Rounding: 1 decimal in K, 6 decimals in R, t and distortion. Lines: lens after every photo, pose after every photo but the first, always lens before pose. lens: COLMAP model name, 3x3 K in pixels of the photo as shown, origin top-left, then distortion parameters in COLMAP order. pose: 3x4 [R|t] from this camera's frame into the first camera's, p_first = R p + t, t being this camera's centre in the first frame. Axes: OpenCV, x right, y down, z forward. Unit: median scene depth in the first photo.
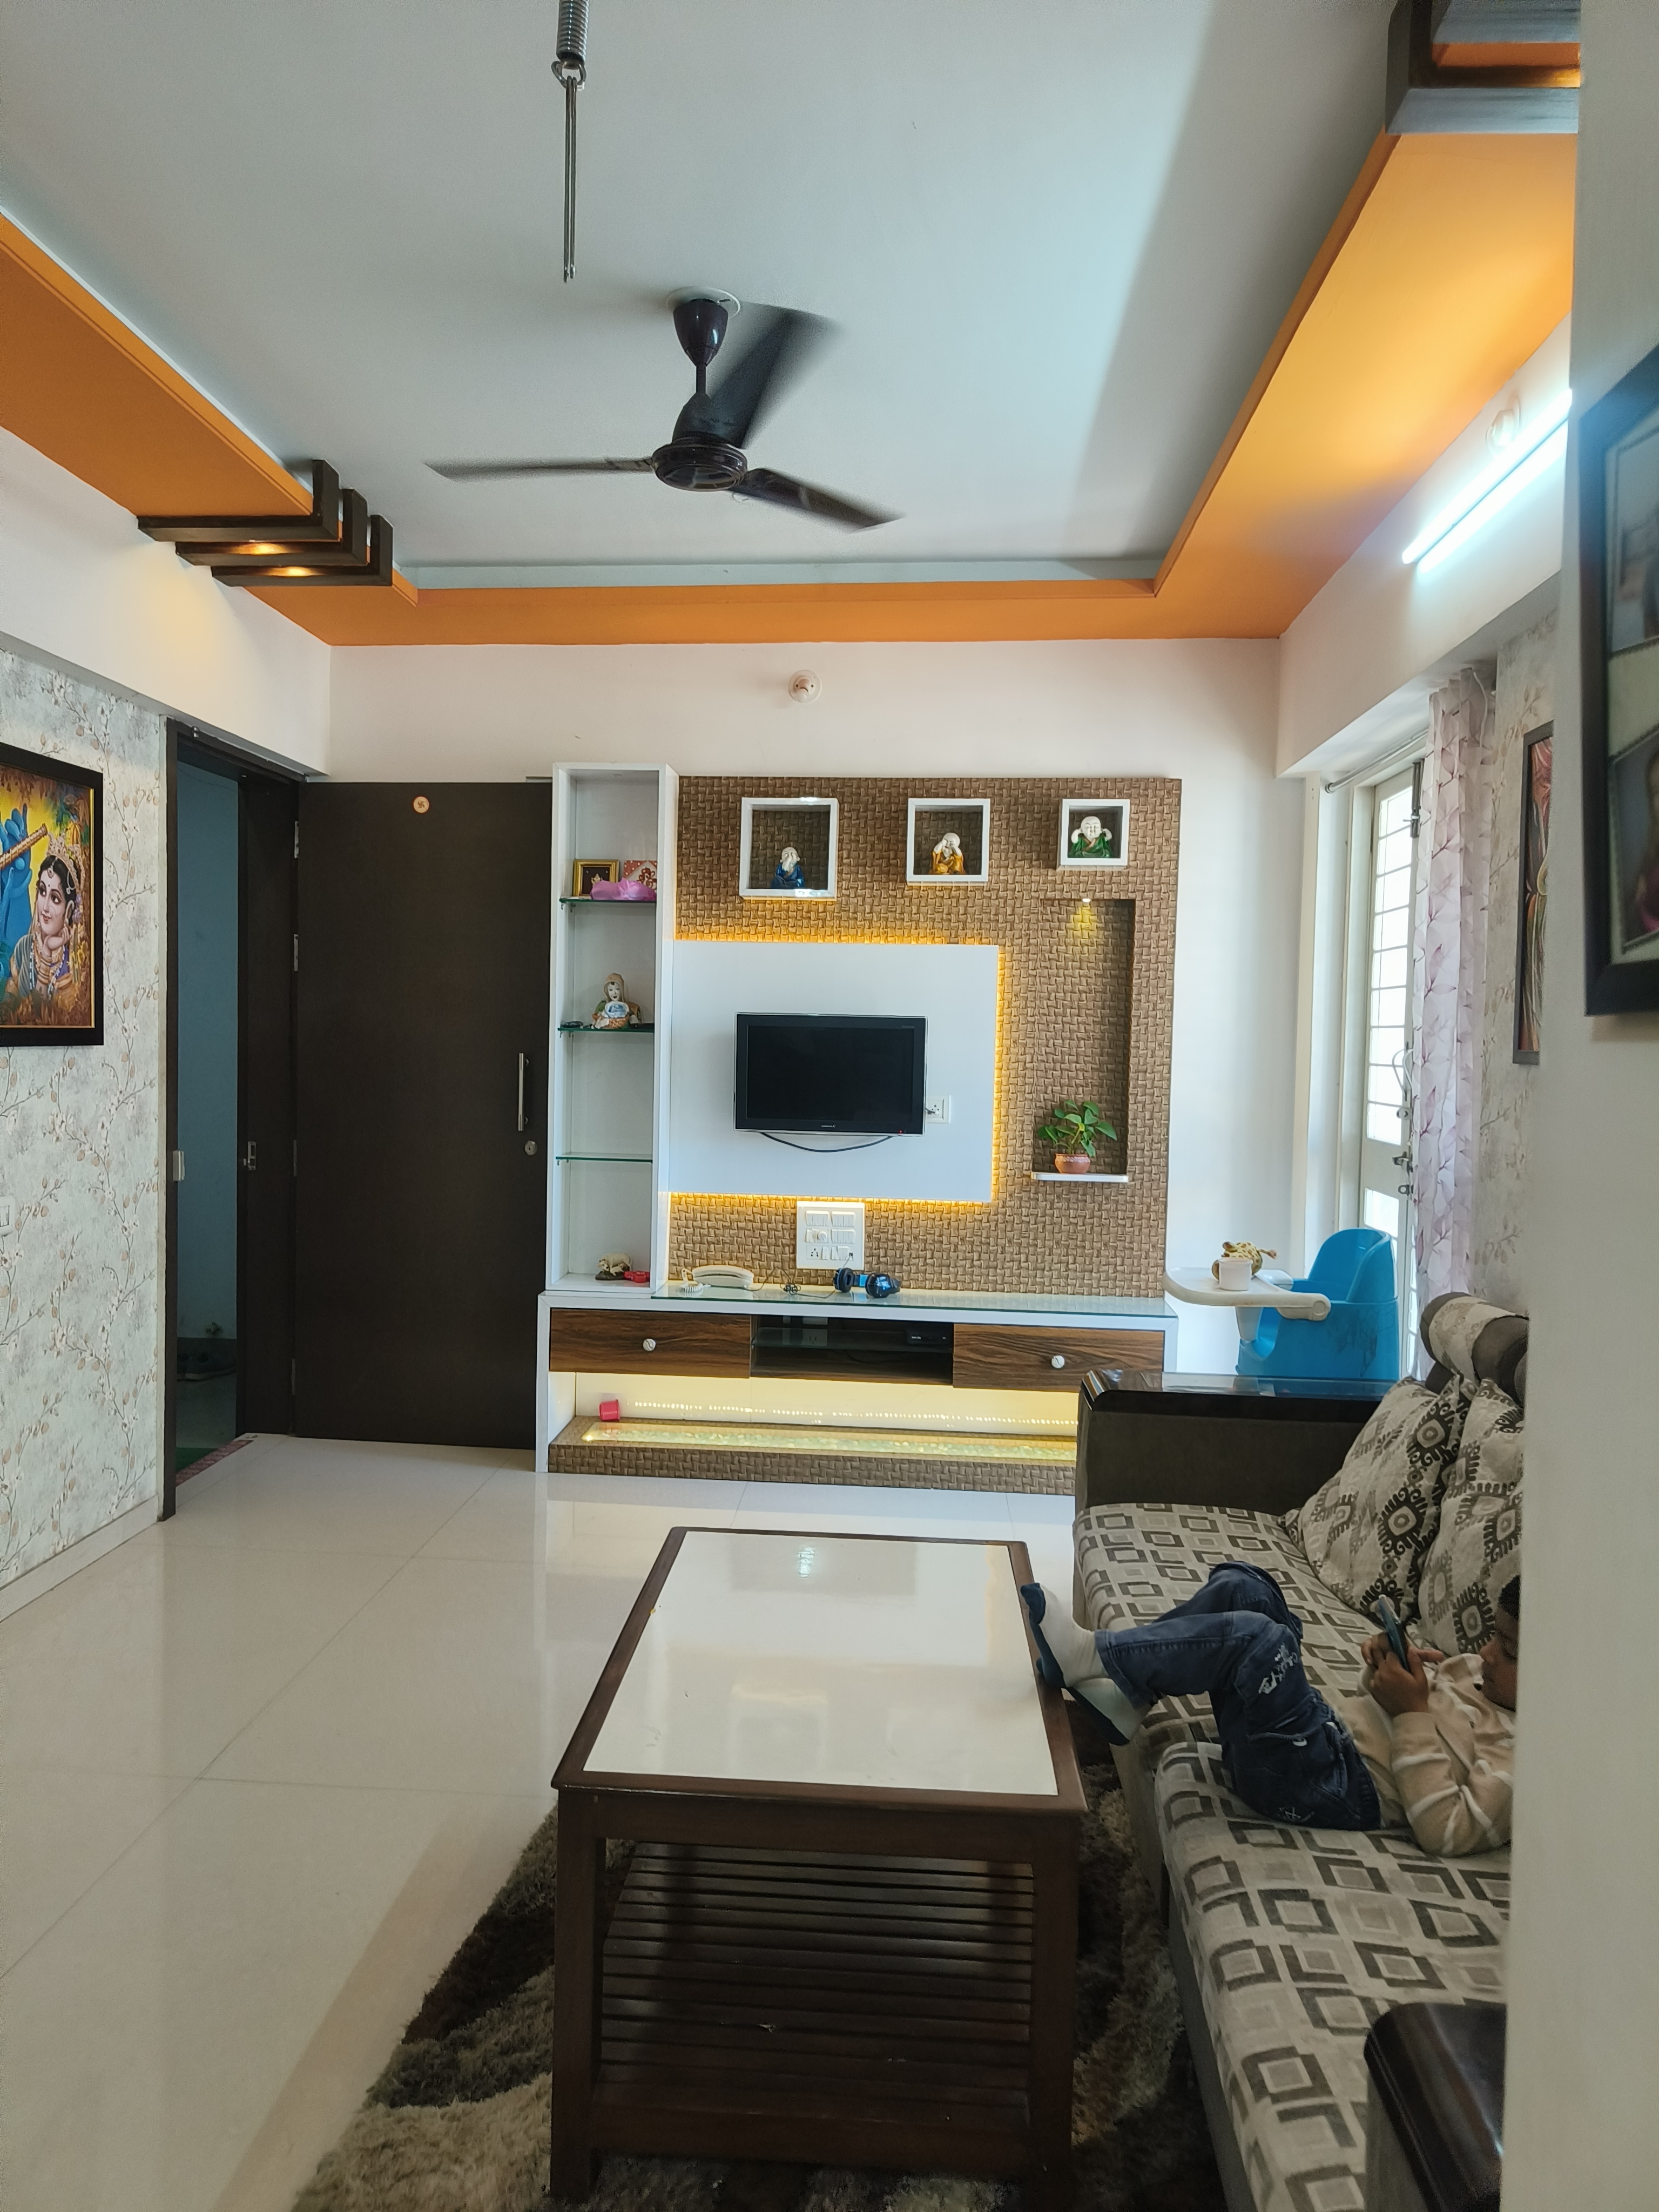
lens RADIAL K [[1481.0, 0, 829.5], [0, 1481.0, 1106.0], [0, 0, 1]] dist [0.057179, -0.001091]
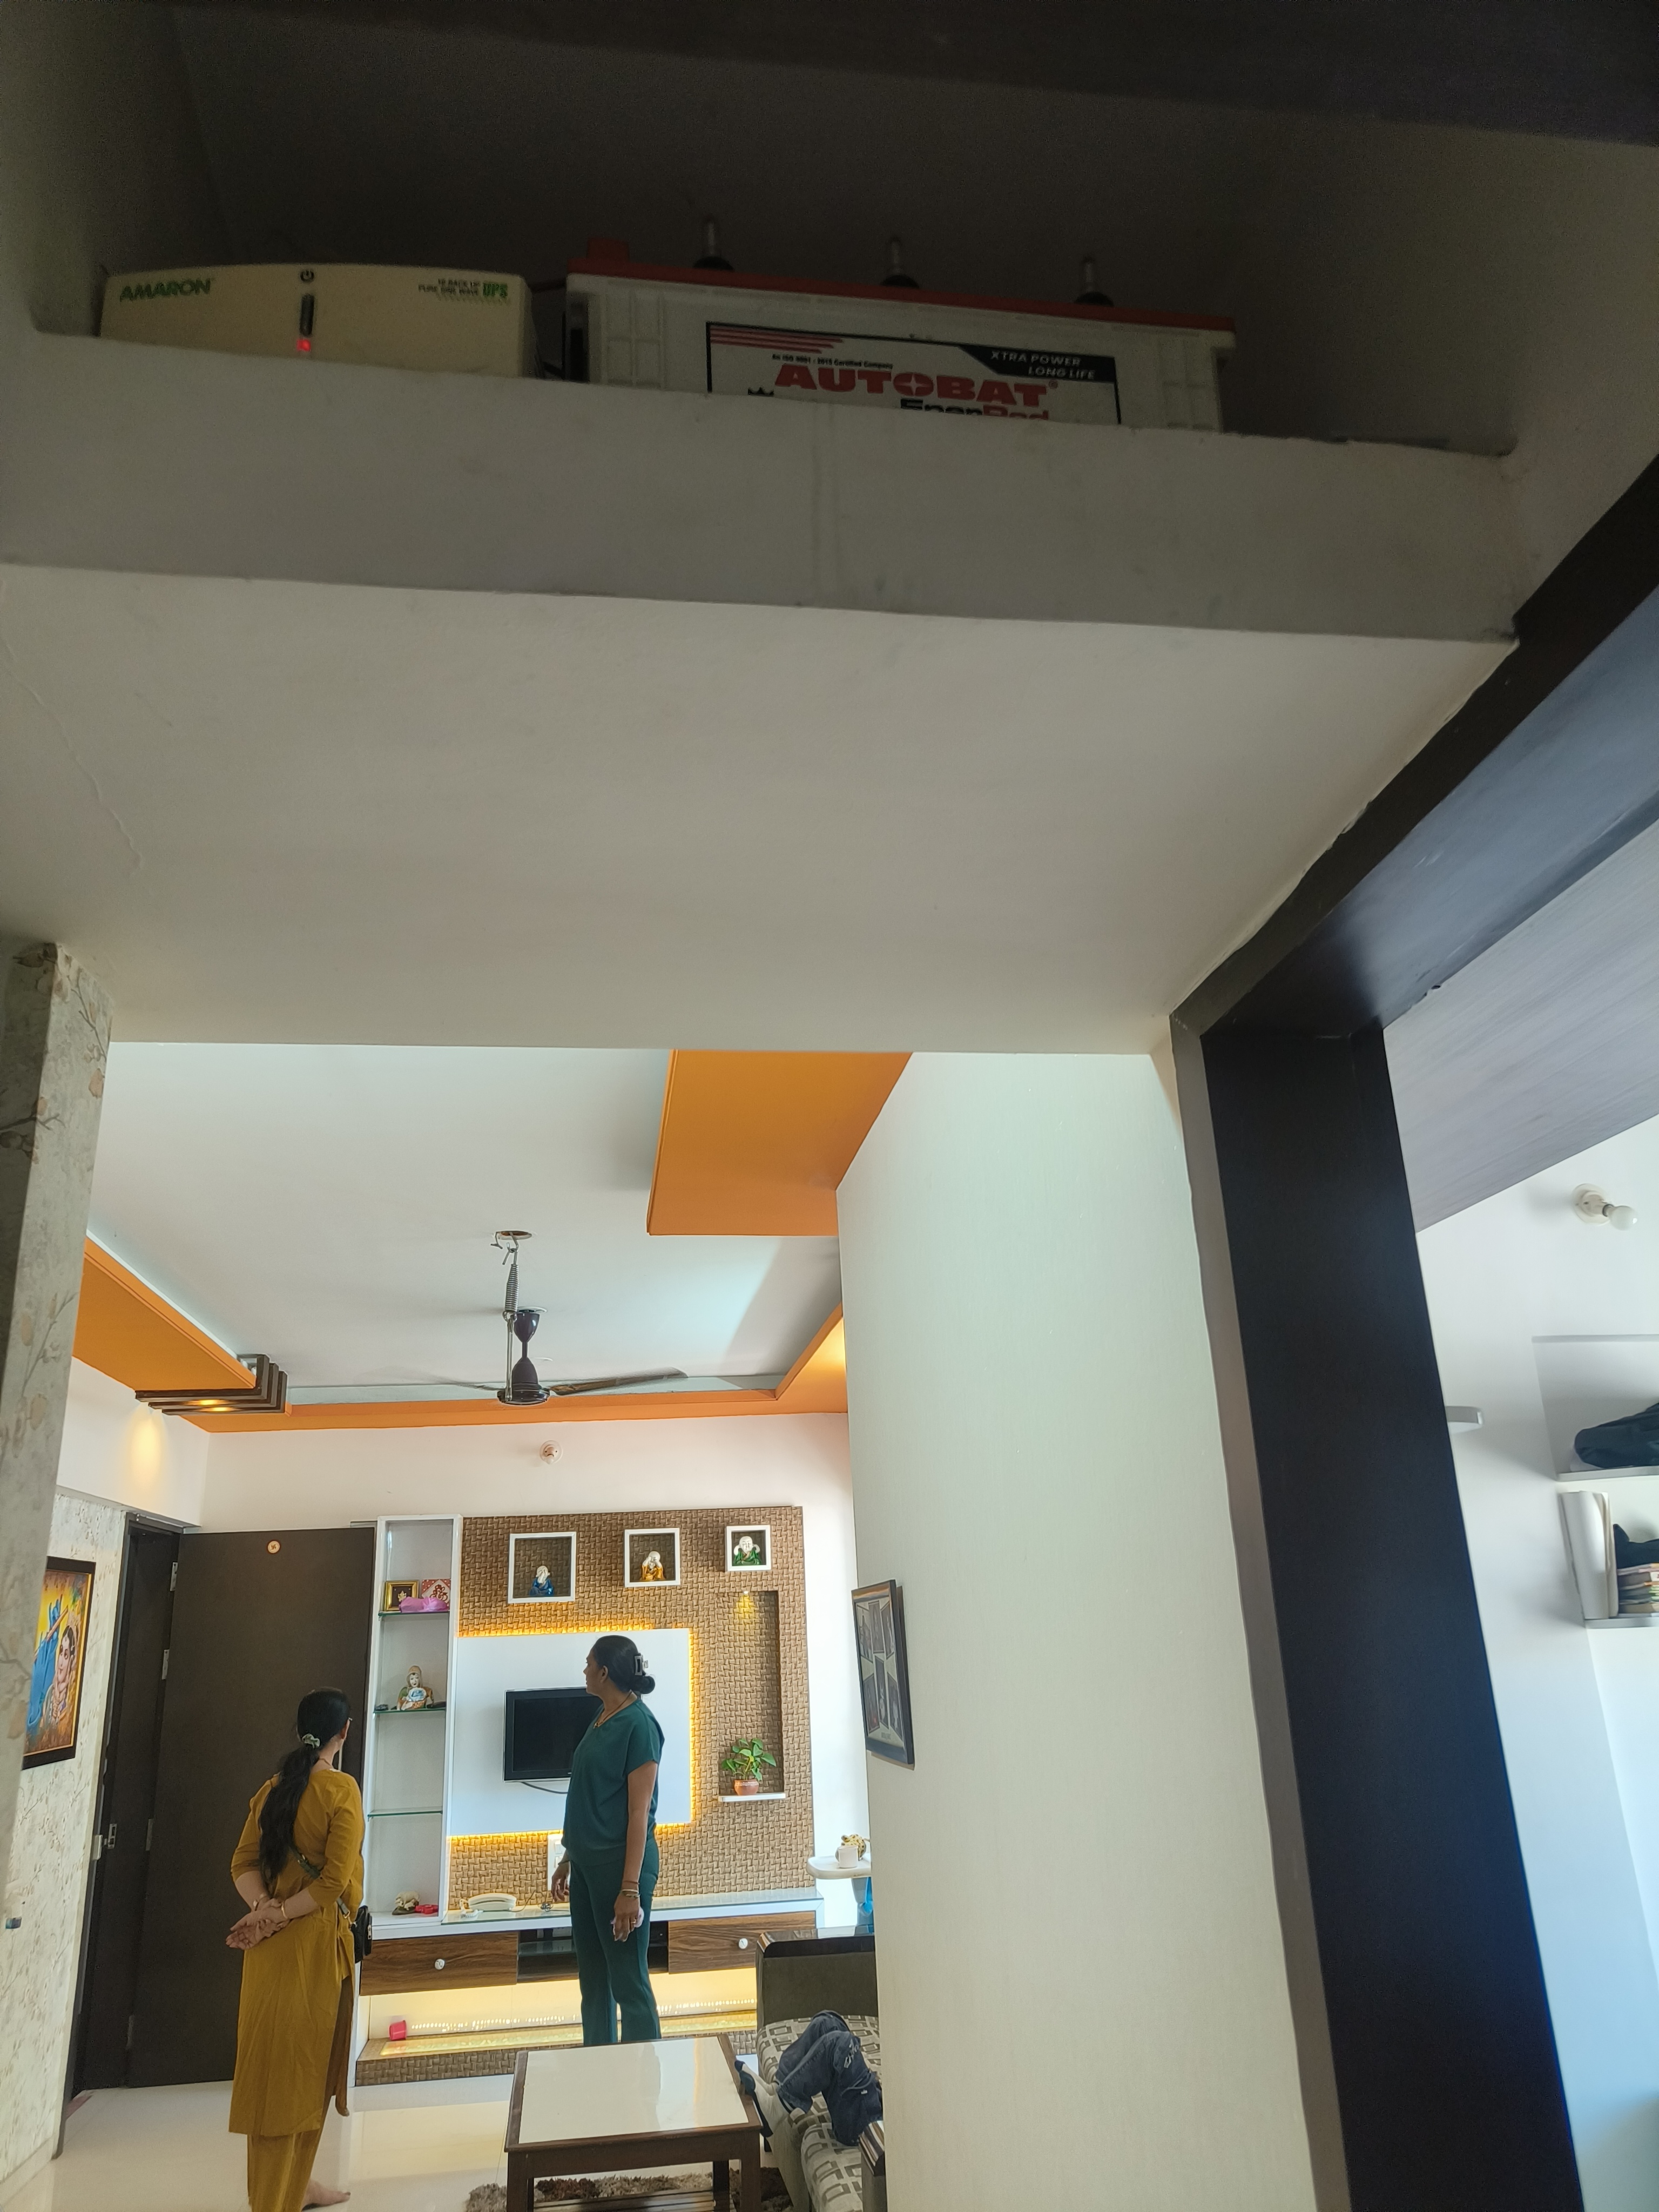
lens RADIAL K [[1511.3, 0, 818.2], [0, 1511.3, 1098.3], [0, 0, 1]] dist [-0.001649, -0.000346]
pose [[0.976889, 0.009992, 0.213514, -0.085102], [0.071017, 0.926988, -0.368308, -0.035184], [-0.201605, 0.374959, 0.904854, -0.573361]]
